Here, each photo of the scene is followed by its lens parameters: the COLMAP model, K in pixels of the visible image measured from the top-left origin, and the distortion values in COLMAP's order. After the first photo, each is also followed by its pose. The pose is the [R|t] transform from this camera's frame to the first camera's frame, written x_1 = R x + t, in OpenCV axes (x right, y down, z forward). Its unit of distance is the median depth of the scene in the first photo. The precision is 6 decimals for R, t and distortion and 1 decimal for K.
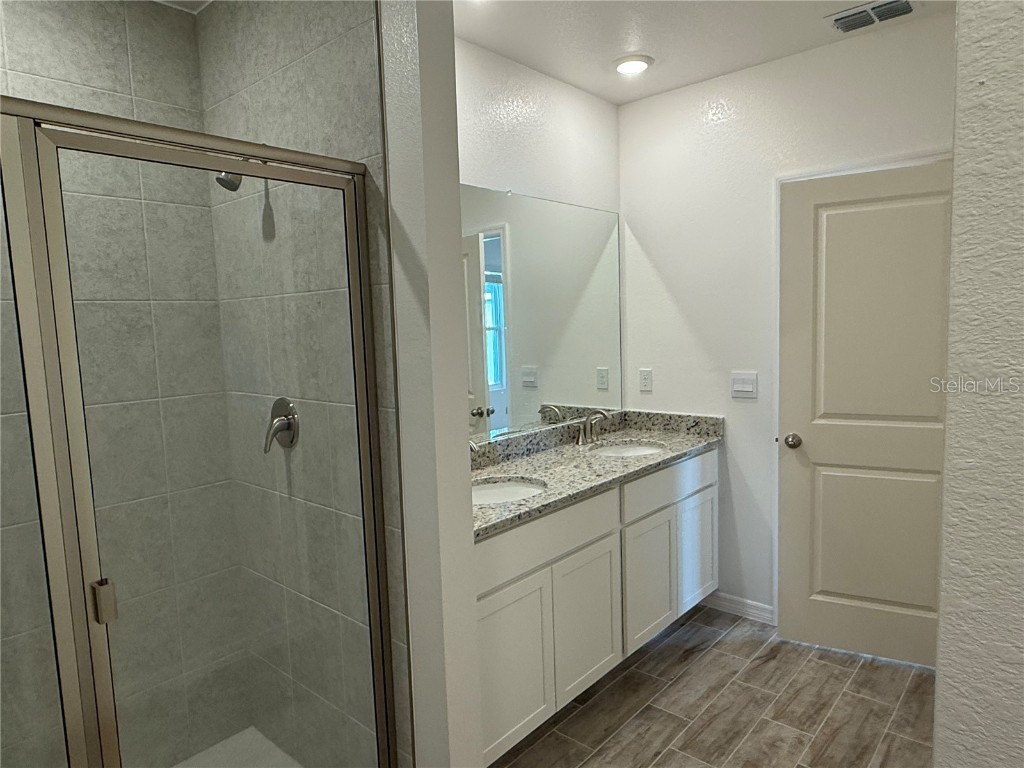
lens RADIAL K [[638.3, 0, 512.0], [0, 638.3, 384.0], [0, 0, 1]] dist [-0.000198, -0.000106]
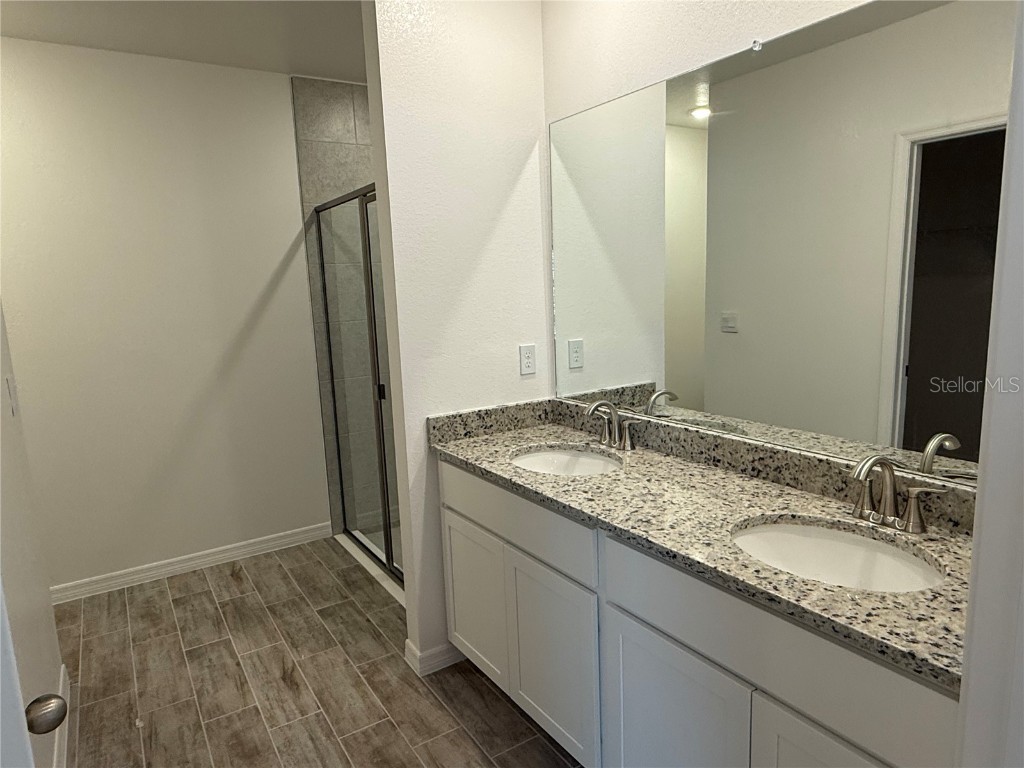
lens RADIAL K [[638.3, 0, 512.0], [0, 638.3, 384.0], [0, 0, 1]] dist [-0.000198, -0.000106]
pose [[-0.257298, 0.199036, -0.945612, 0.788627], [-0.045050, 0.975024, 0.217485, -0.124967], [0.965281, 0.098558, -0.241905, 1.078675]]
